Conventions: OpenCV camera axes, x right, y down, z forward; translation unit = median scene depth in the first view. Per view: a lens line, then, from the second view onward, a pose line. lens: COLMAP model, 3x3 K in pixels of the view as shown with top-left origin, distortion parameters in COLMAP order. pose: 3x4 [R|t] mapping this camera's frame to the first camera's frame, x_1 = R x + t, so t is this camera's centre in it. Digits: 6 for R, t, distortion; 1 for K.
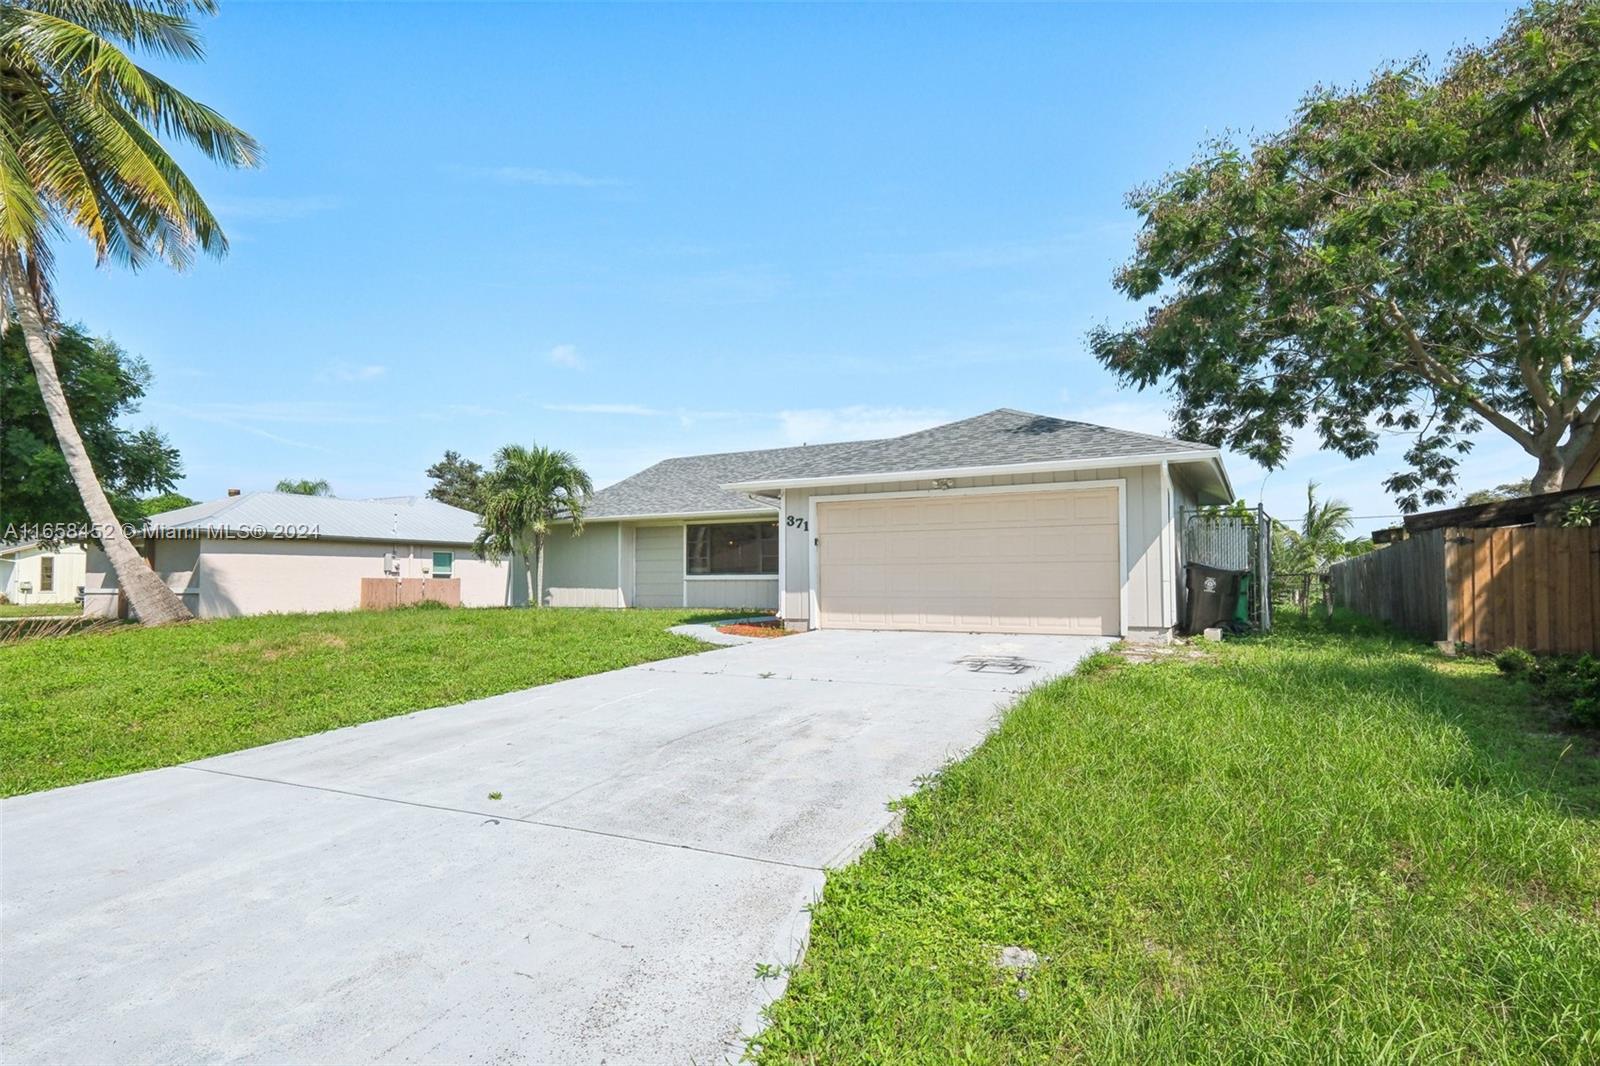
lens RADIAL K [[859.0, 0, 801.3], [0, 859.0, 547.3], [0, 0, 1]] dist [-0.002514, -0.000399]
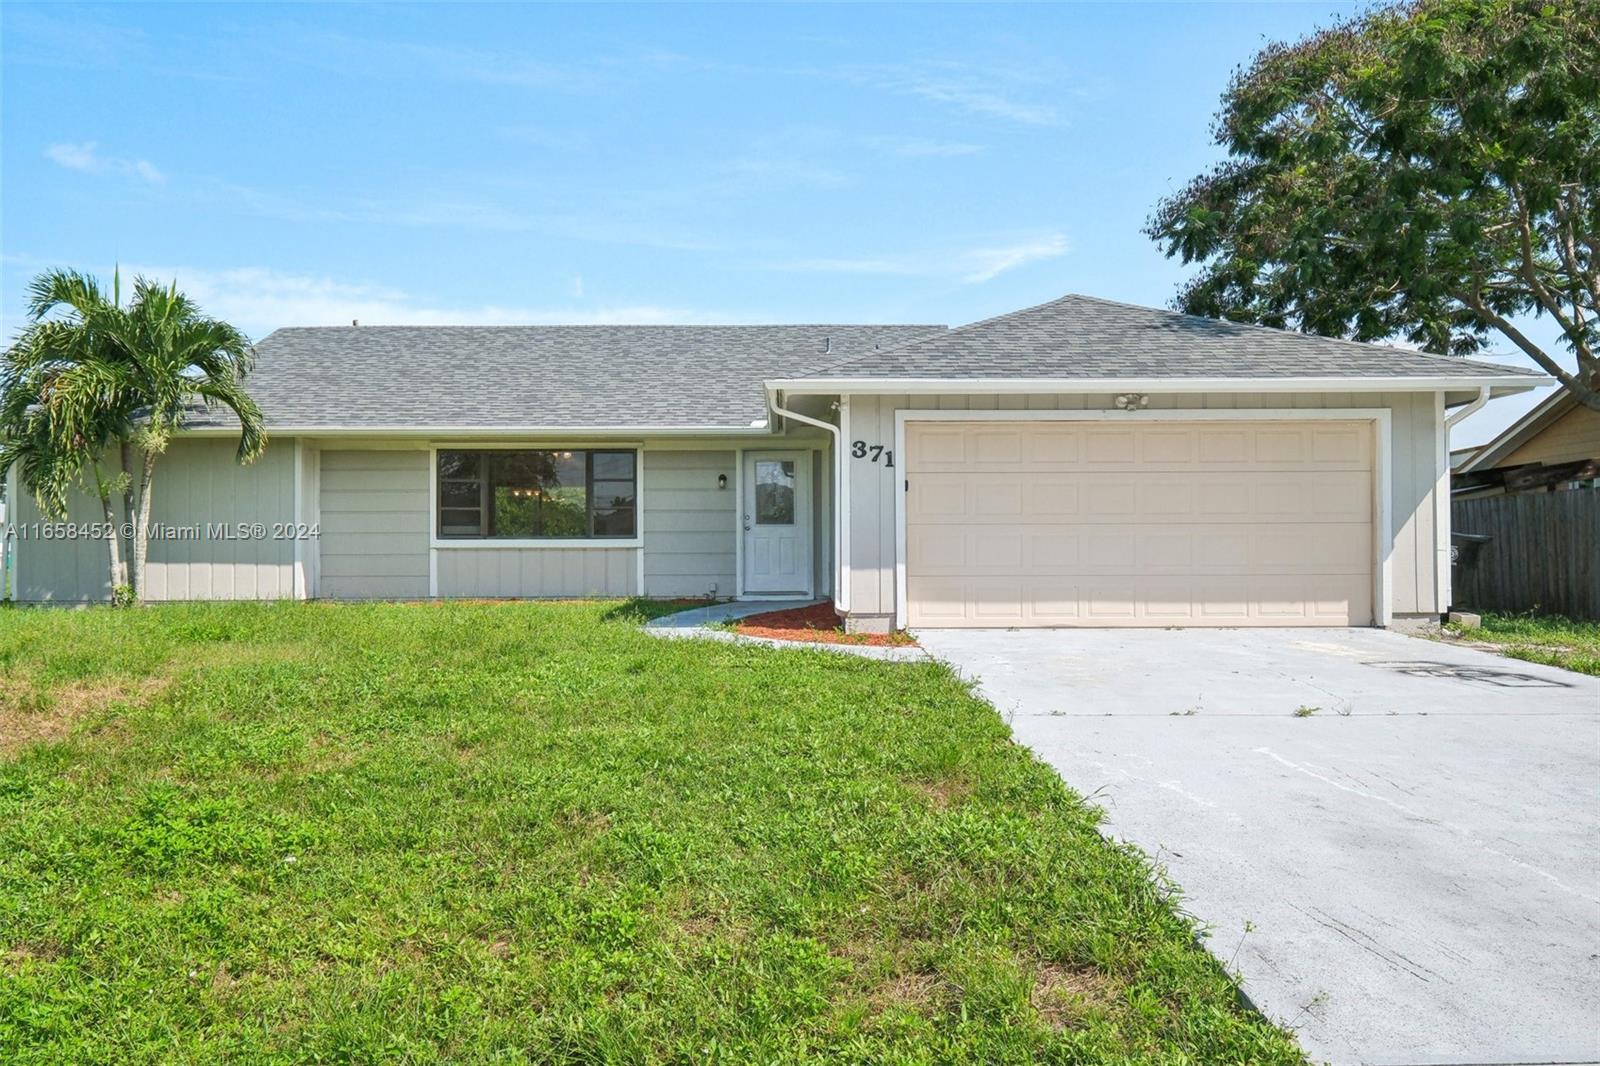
lens RADIAL K [[1240.5, 0, 804.4], [0, 1240.5, 550.0], [0, 0, 1]] dist [0.008806, 0.000643]
pose [[0.876705, 0.000767, 0.481027, -0.503564], [-0.019531, 0.999231, 0.034002, 0.011563], [-0.480631, -0.039205, 0.876046, 0.287497]]
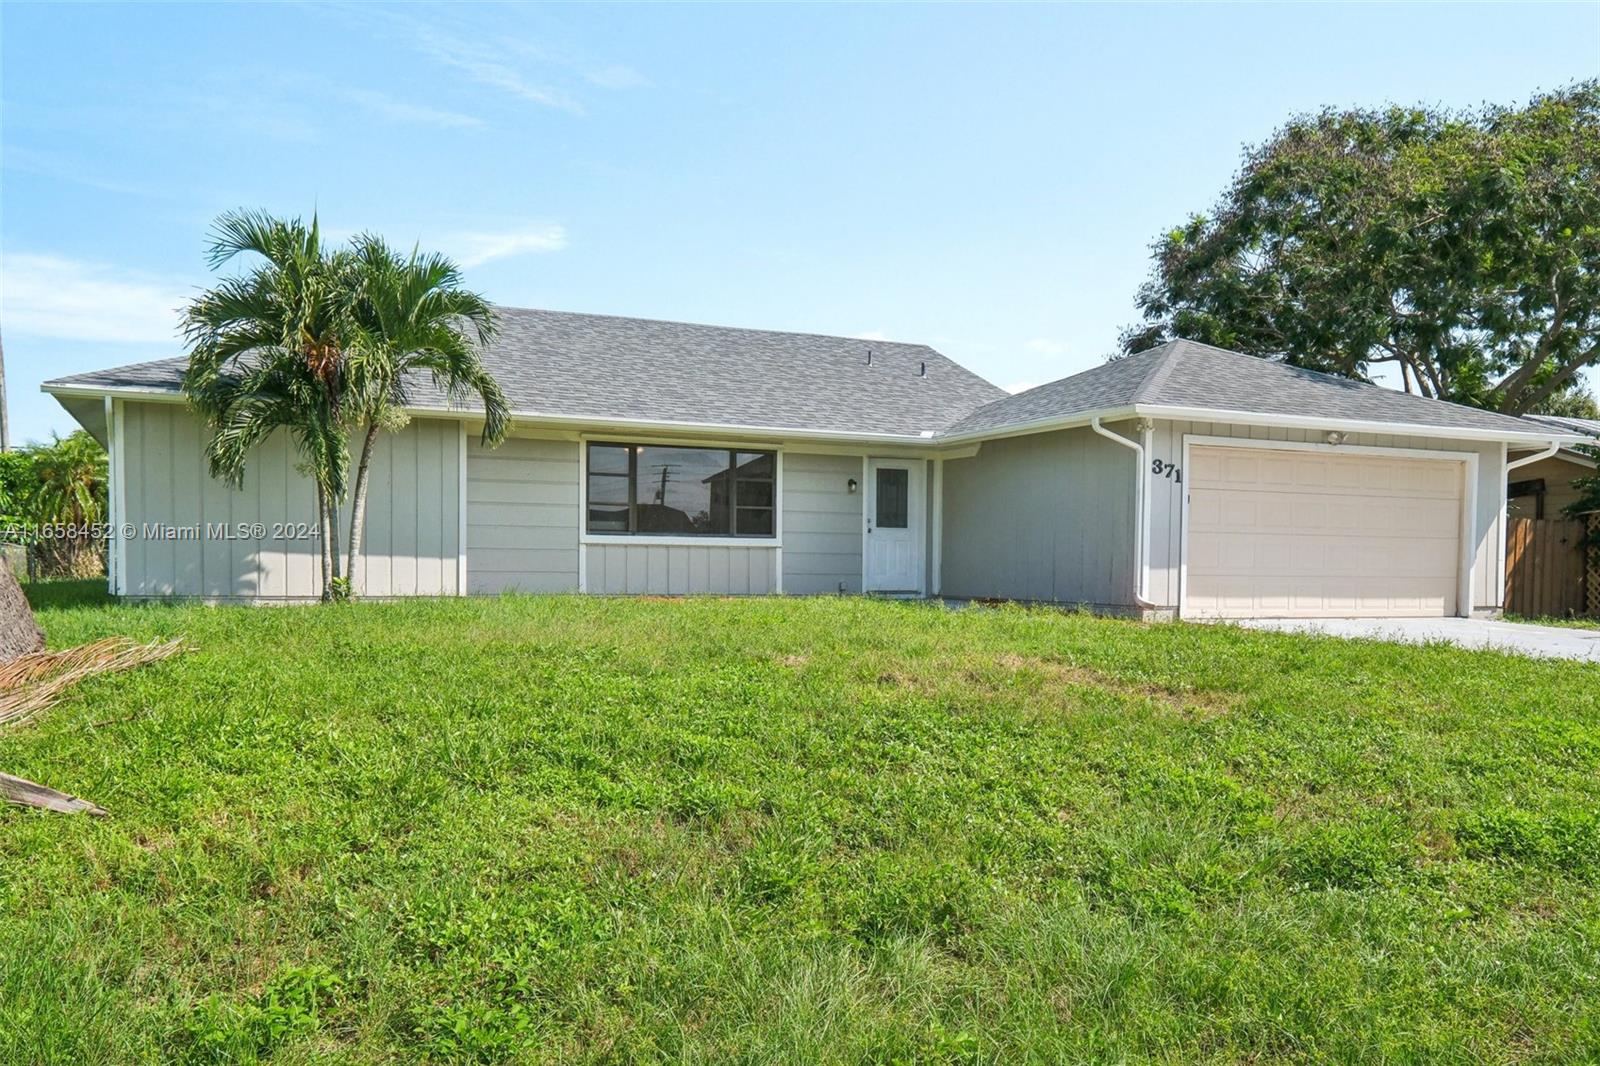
lens RADIAL K [[1295.0, 0, 800.4], [0, 1295.0, 626.3], [0, 0, 1]] dist [0.008940, 0.005054]
pose [[0.609228, -0.028604, 0.792479, -1.127104], [-0.047077, 0.996282, 0.072151, 0.039923], [-0.791596, -0.081264, 0.605617, 0.637304]]
